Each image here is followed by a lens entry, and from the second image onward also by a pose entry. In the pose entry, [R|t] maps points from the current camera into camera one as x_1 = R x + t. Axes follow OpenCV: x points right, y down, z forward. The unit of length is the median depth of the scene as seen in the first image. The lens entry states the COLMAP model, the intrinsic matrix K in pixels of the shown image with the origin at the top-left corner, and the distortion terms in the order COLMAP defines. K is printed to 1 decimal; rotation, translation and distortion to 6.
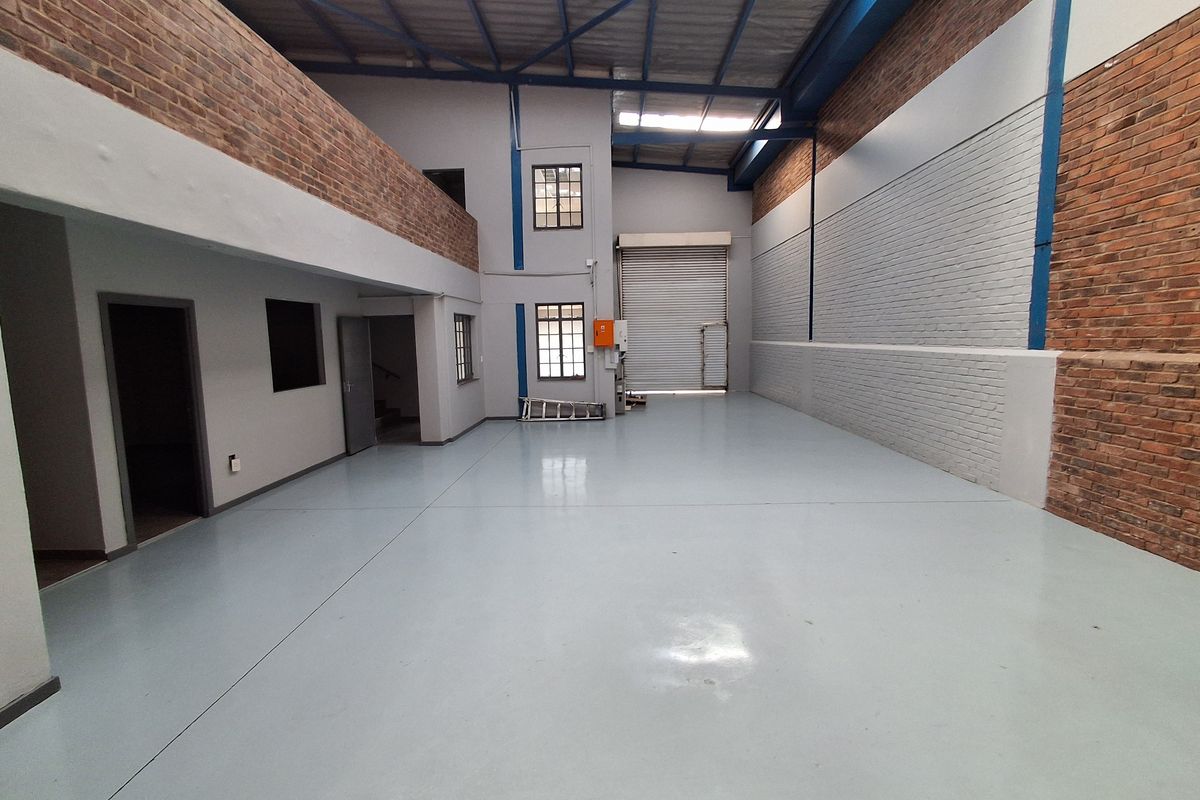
lens RADIAL K [[555.6, 0, 604.9], [0, 555.6, 405.1], [0, 0, 1]] dist [0.022632, -0.000041]
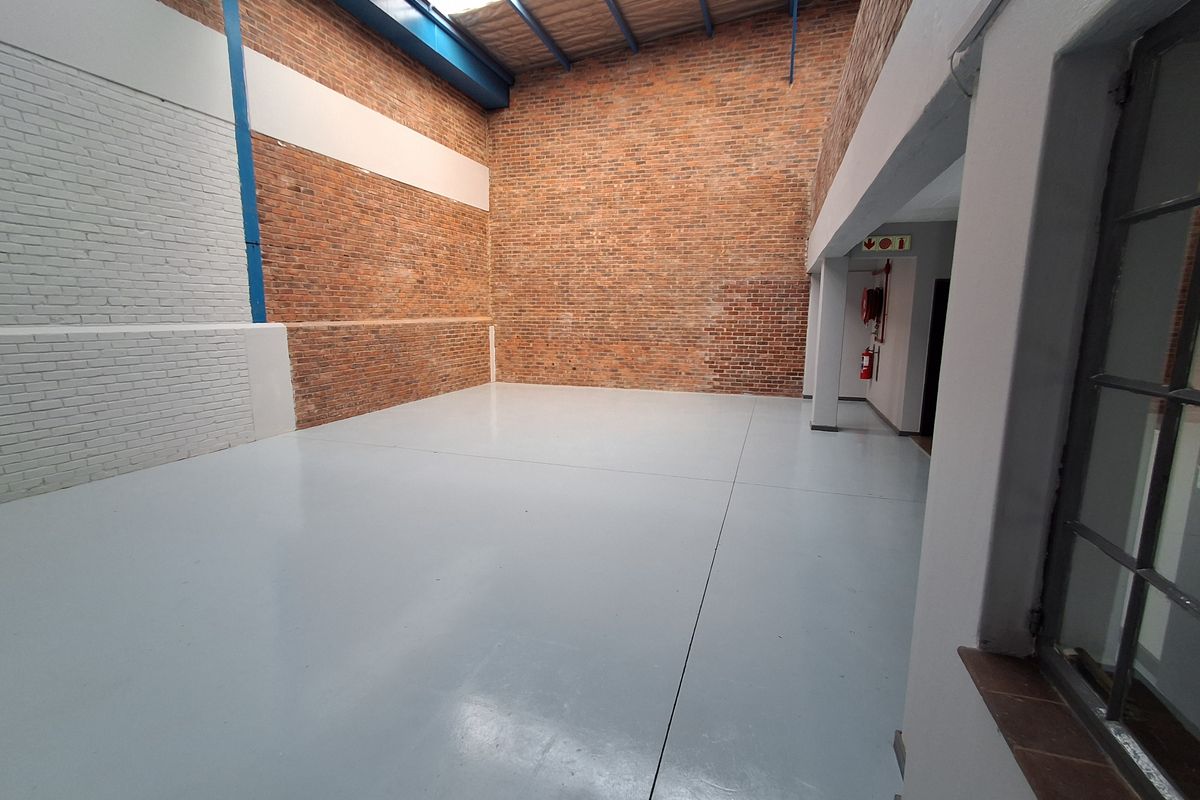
lens RADIAL K [[555.6, 0, 605.9], [0, 555.6, 403.2], [0, 0, 1]] dist [0.022632, -0.000041]
pose [[-0.962251, -0.037033, 0.269632, -0.327498], [0.040092, 0.960604, 0.275014, -0.208908], [-0.269194, 0.275443, -0.922857, 1.733734]]
